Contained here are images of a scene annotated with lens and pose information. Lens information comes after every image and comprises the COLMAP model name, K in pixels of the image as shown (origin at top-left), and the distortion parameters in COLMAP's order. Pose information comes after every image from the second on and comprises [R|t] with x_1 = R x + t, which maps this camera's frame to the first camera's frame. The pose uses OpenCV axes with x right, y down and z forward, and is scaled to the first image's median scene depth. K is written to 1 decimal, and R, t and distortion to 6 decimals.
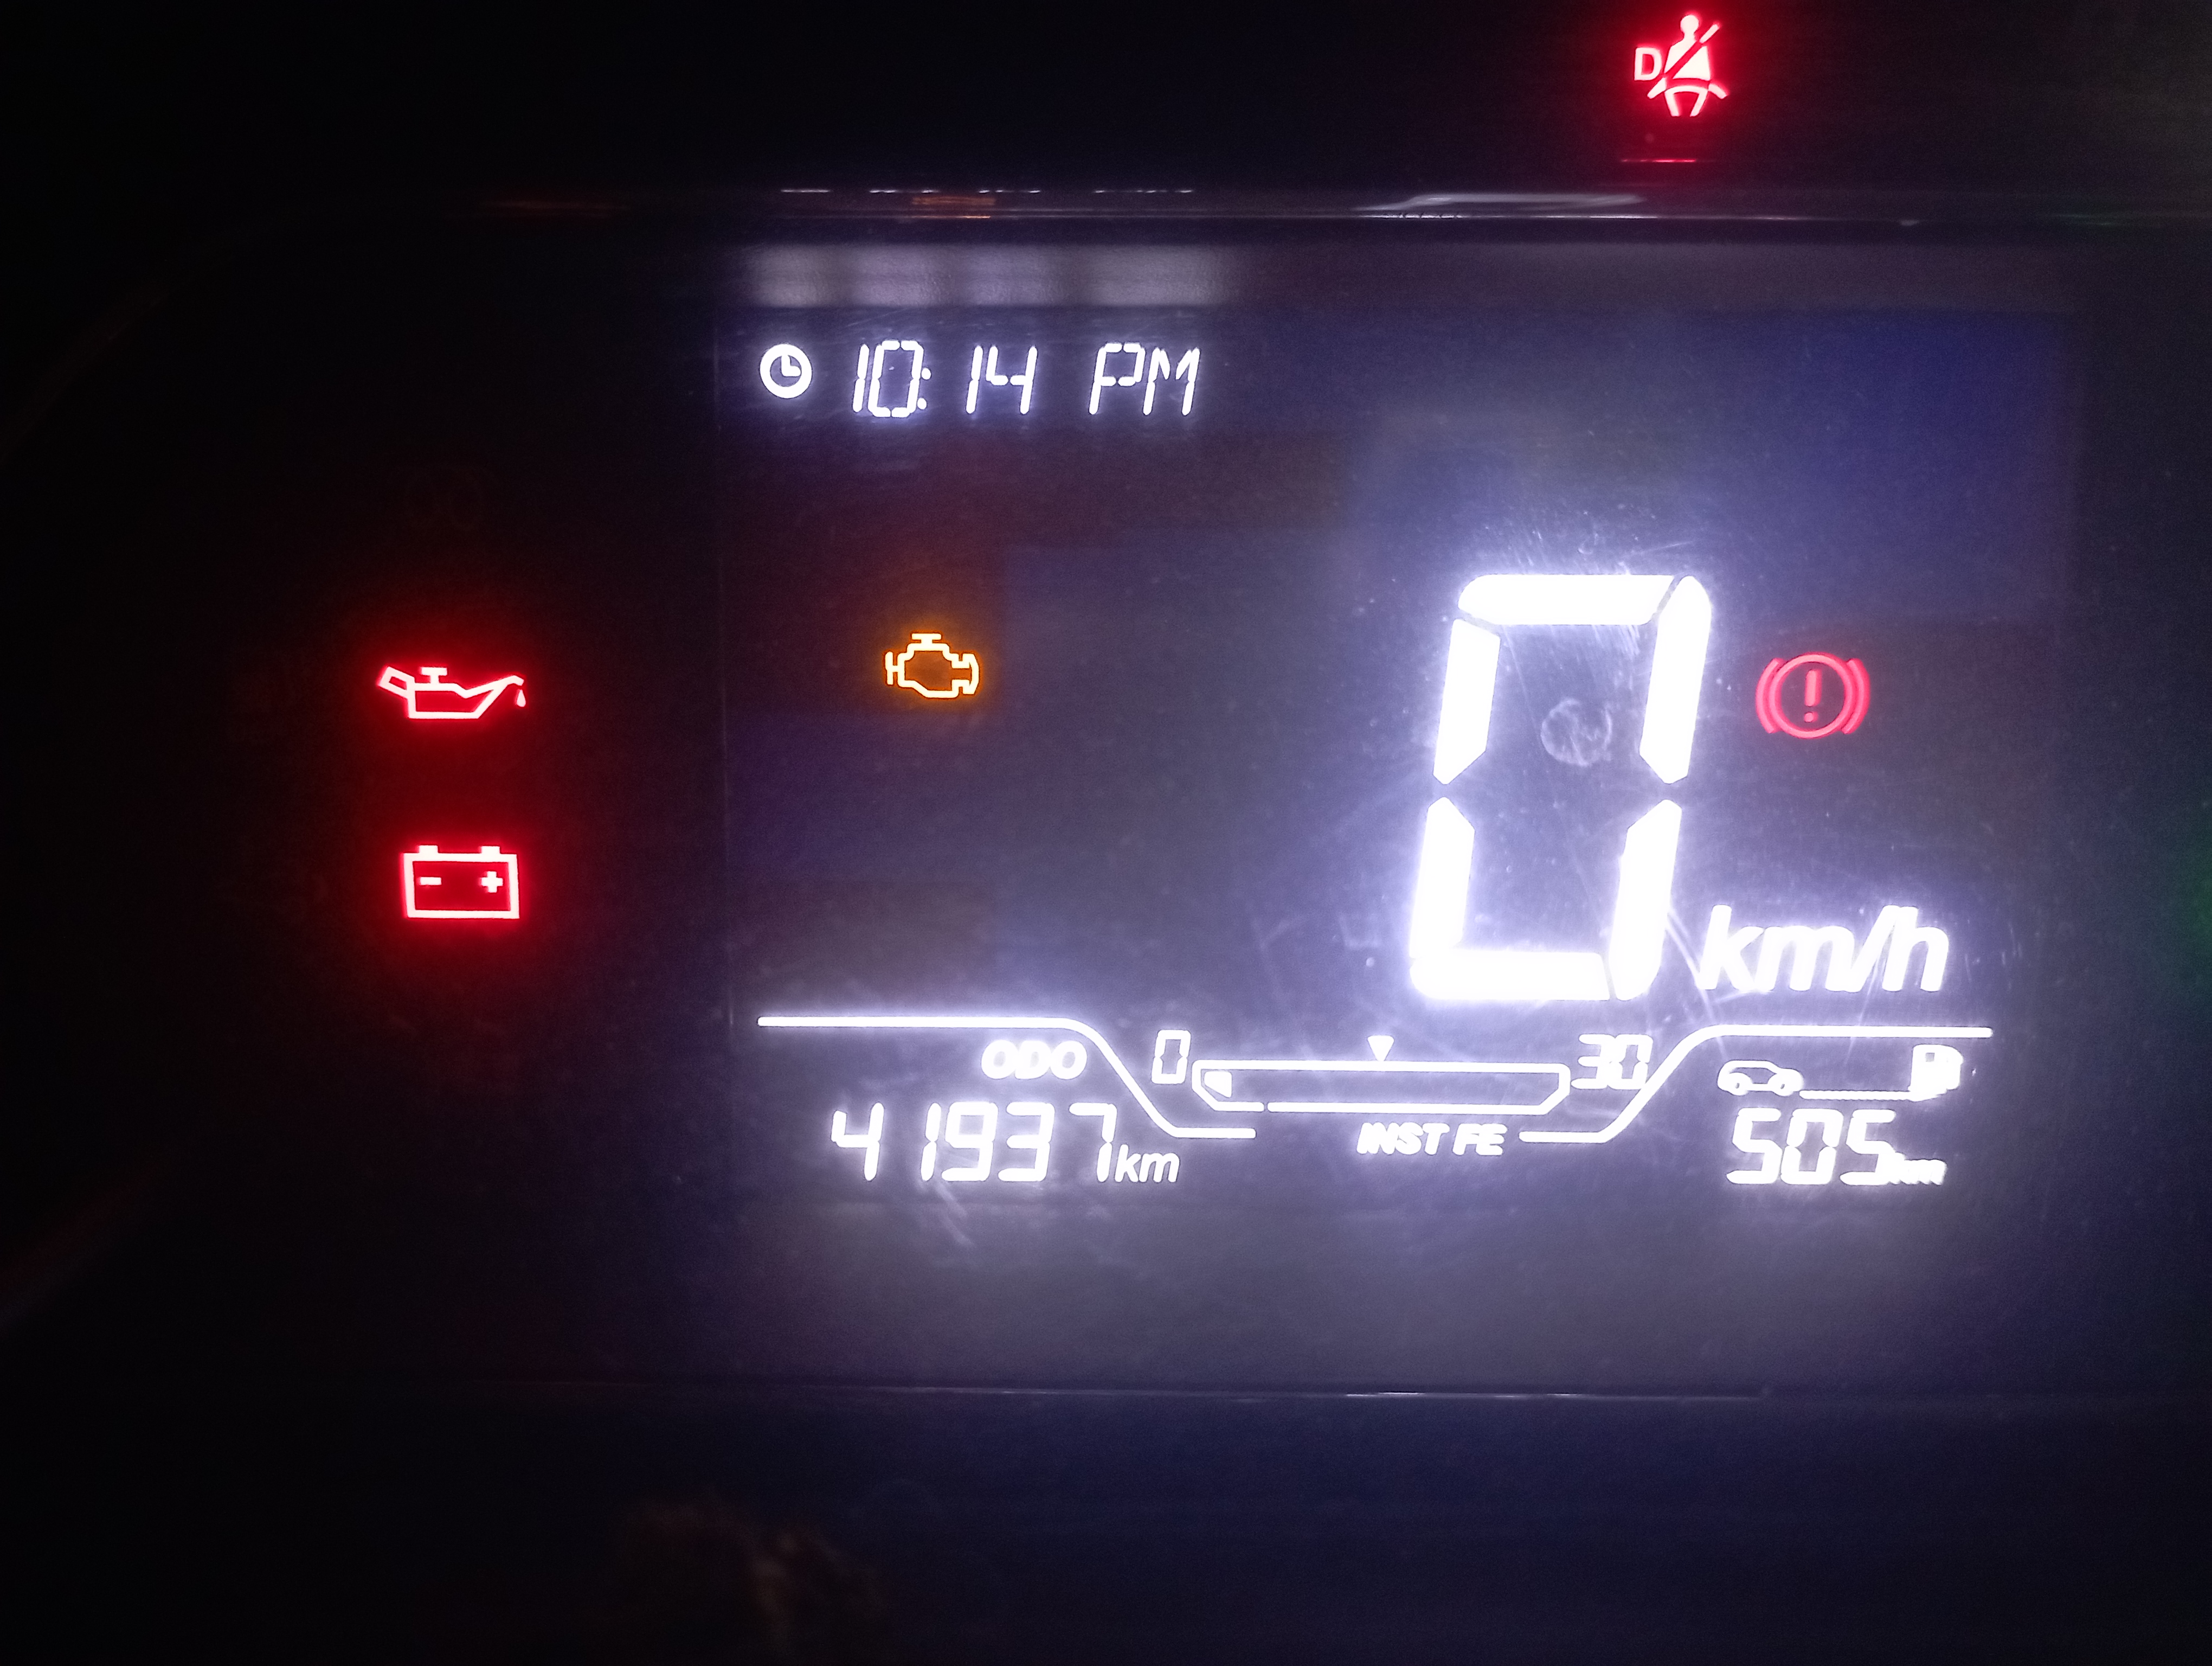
lens RADIAL K [[1984.1, 0, 1094.1], [0, 1984.1, 827.7], [0, 0, 1]] dist [0.079503, -0.195909]
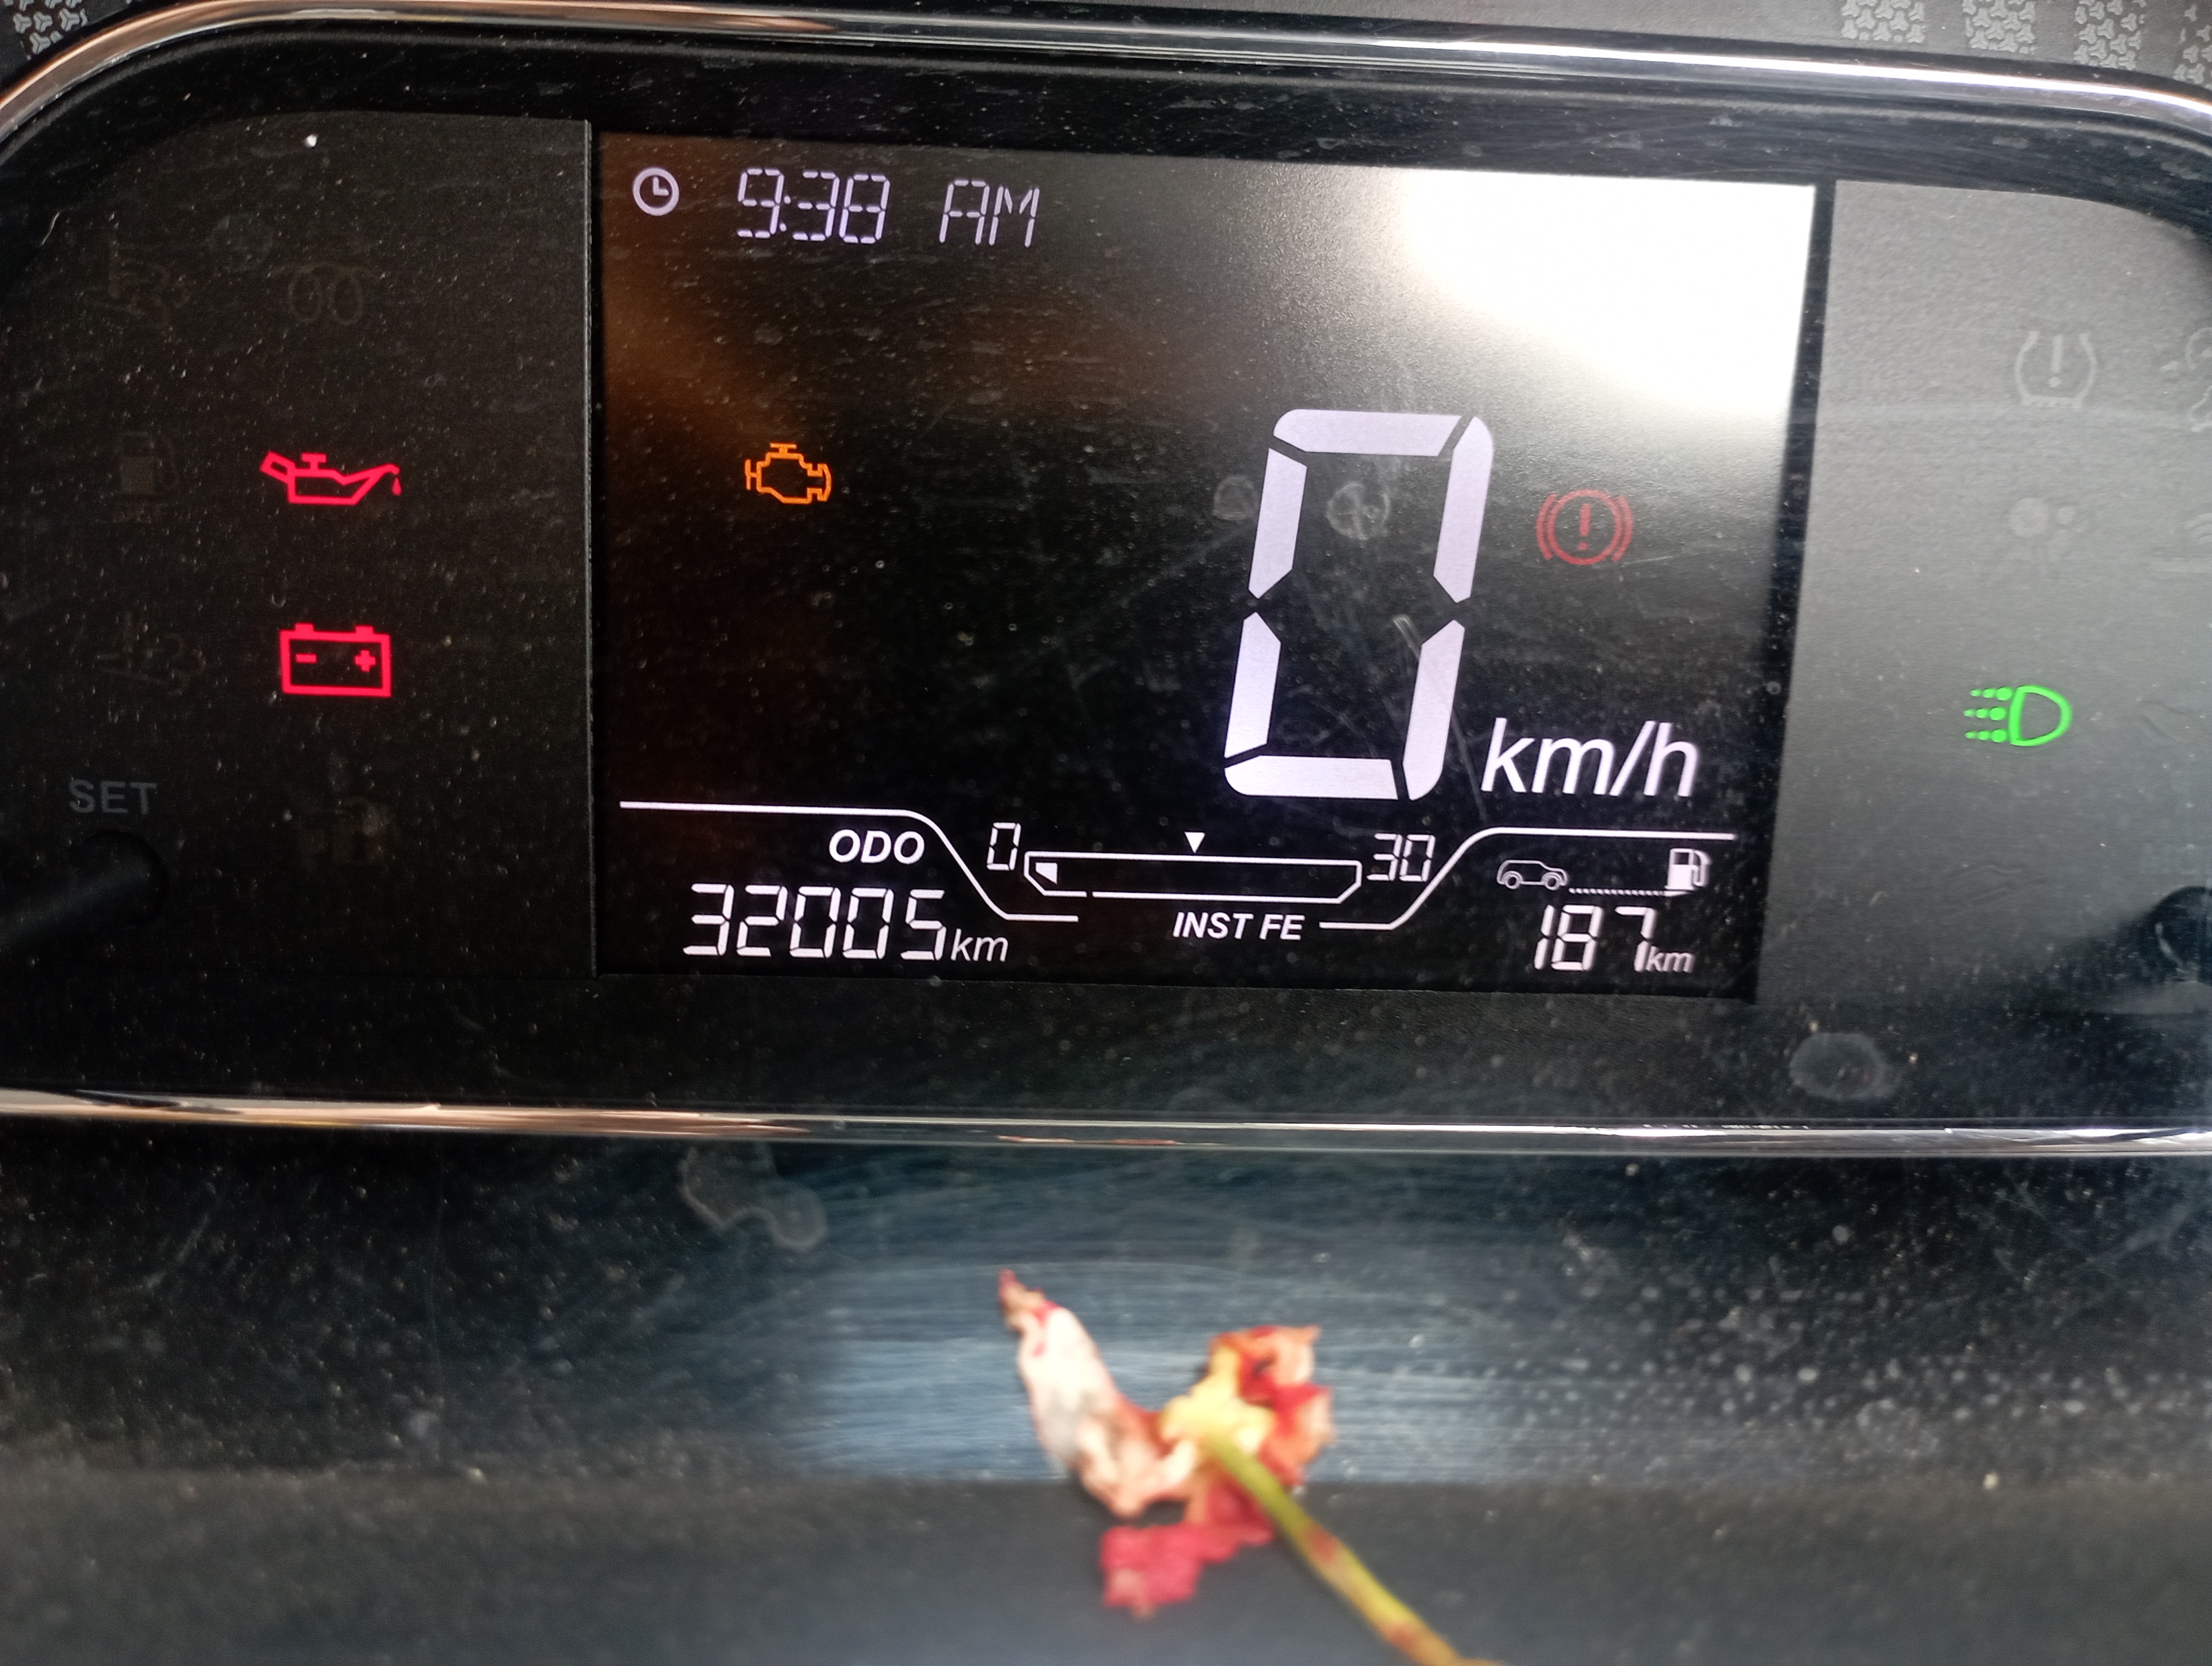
lens RADIAL K [[1932.3, 0, 1110.2], [0, 1932.3, 815.3], [0, 0, 1]] dist [0.081587, -0.158430]
pose [[0.997437, 0.021180, 0.068351, 0.024924], [-0.020627, 0.999749, -0.008791, 0.109579], [-0.068520, 0.007359, 0.997623, -0.063263]]
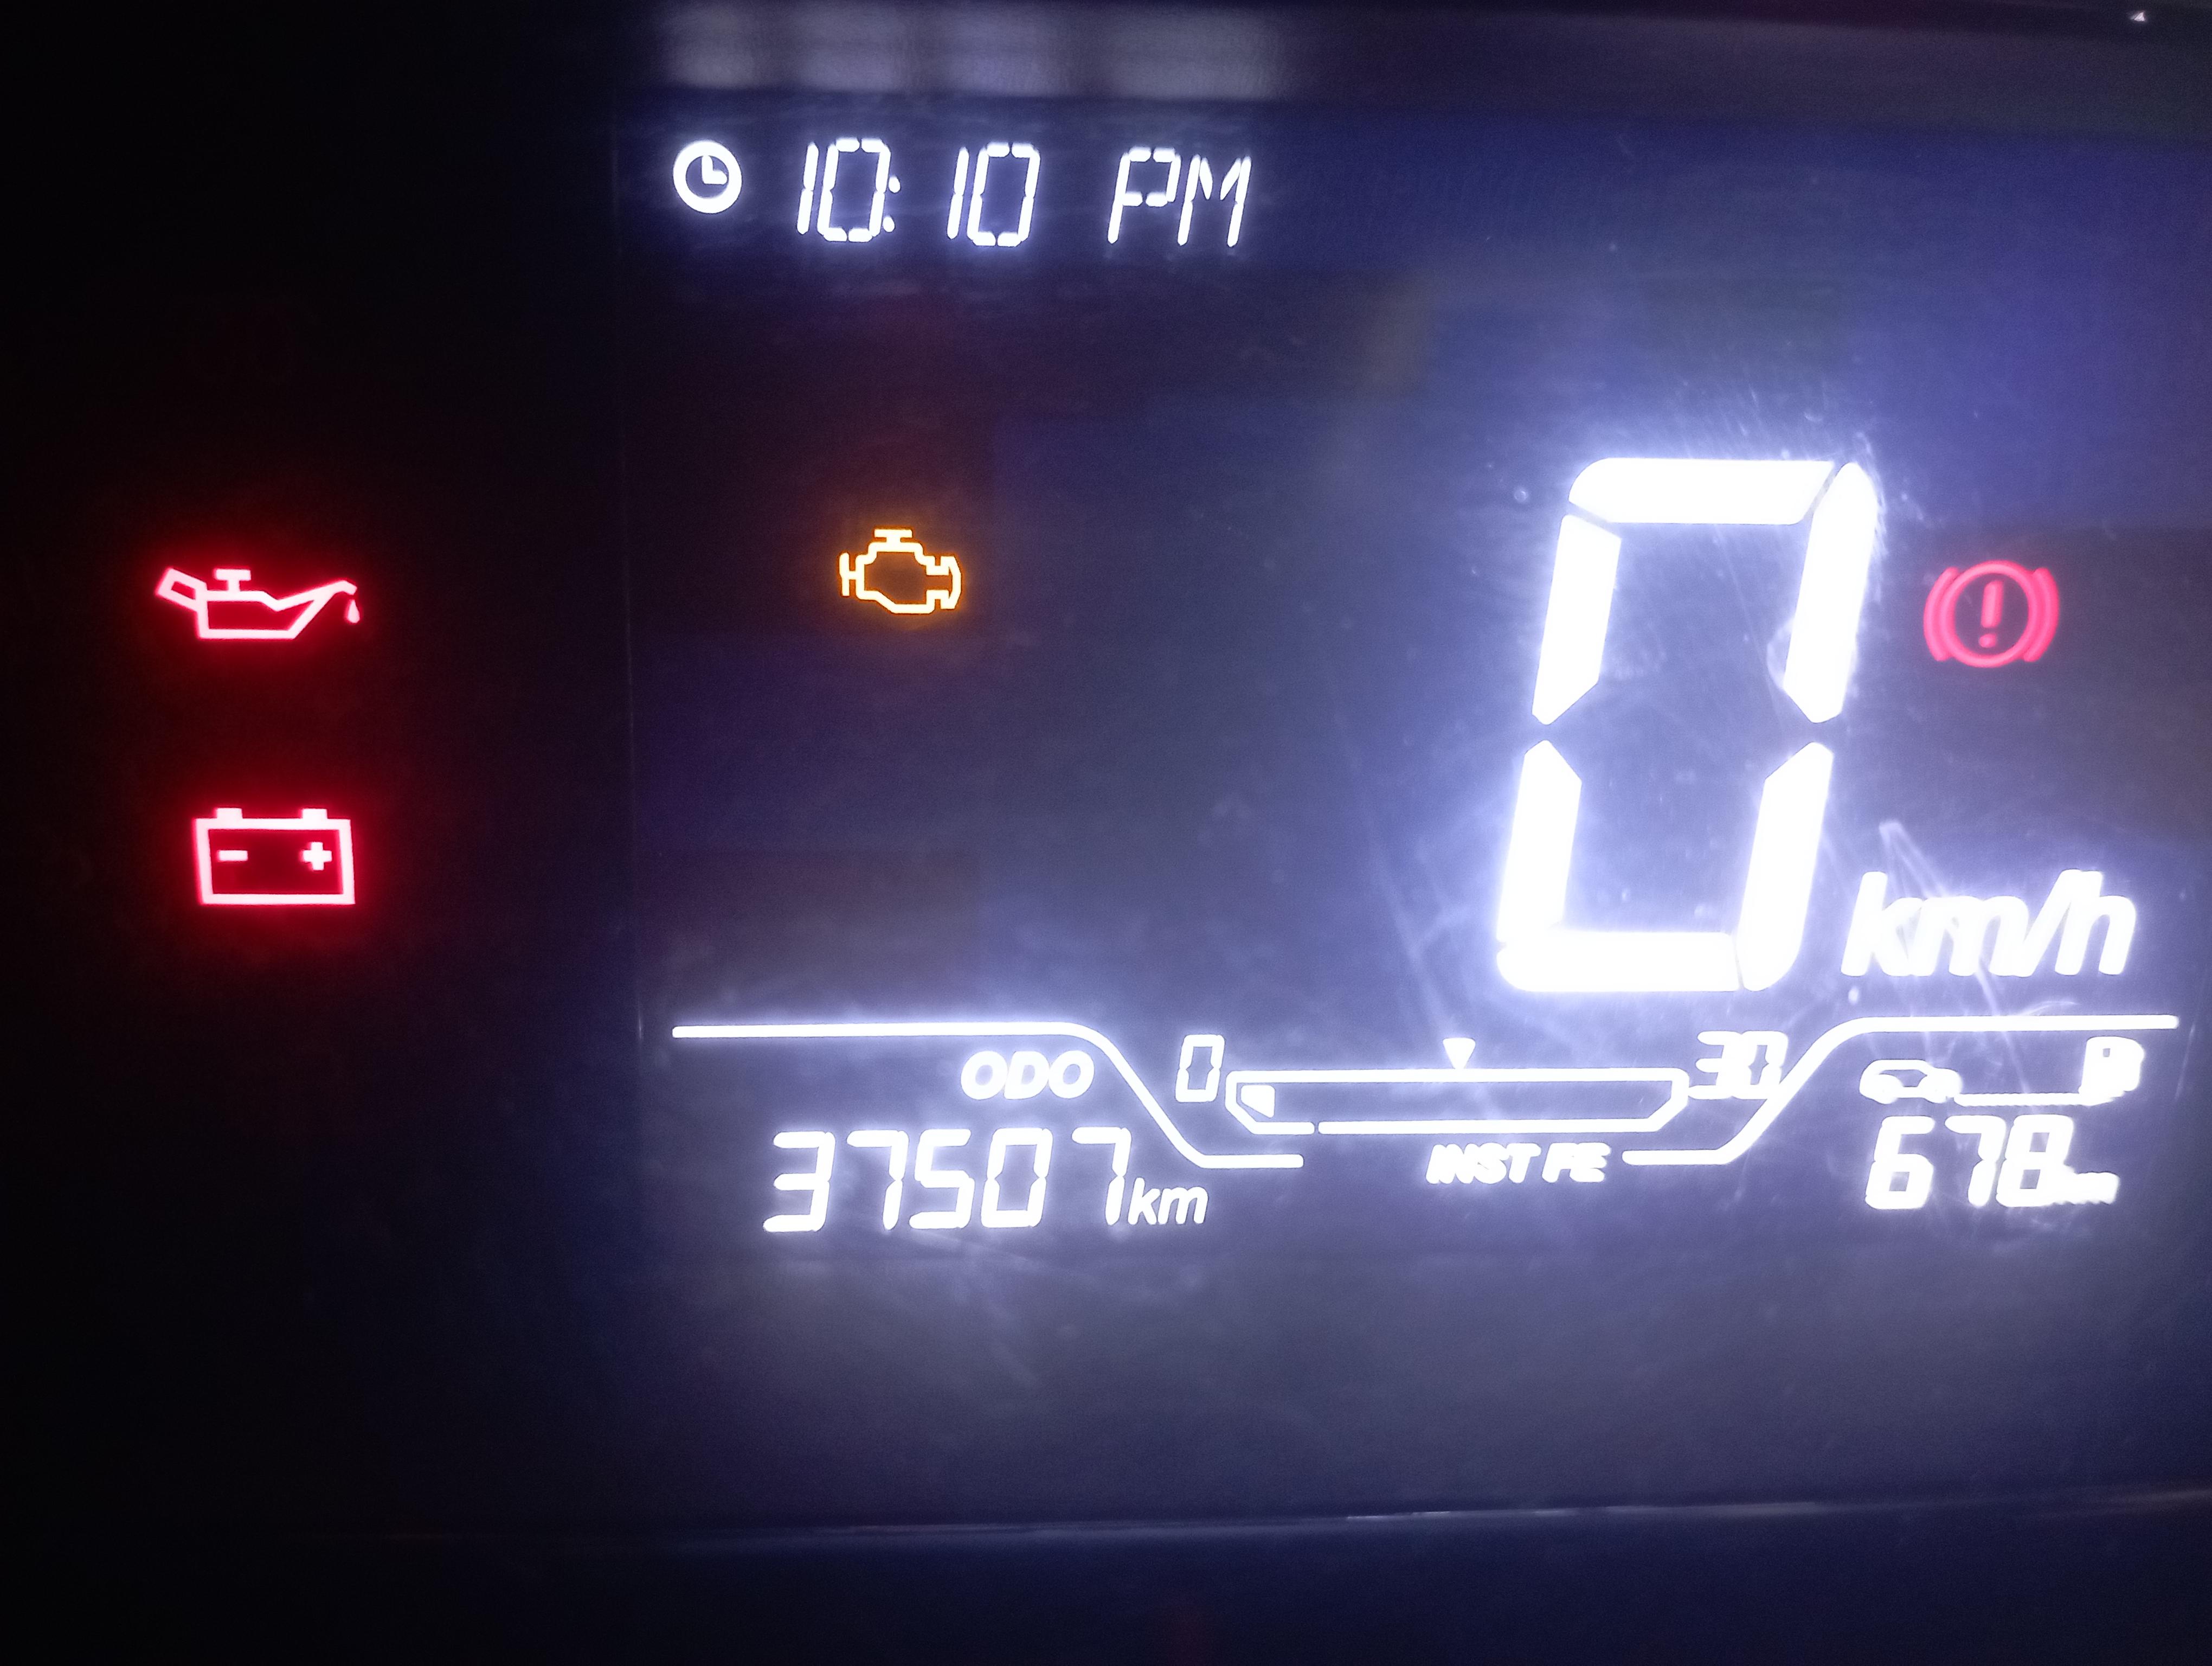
lens RADIAL K [[1984.1, 0, 1084.5], [0, 1984.1, 827.3], [0, 0, 1]] dist [0.079503, -0.195909]
pose [[0.996229, -0.006121, 0.086542, -0.077496], [0.003065, 0.999369, 0.035399, -0.009485], [-0.086704, -0.035001, 0.995619, 0.221529]]
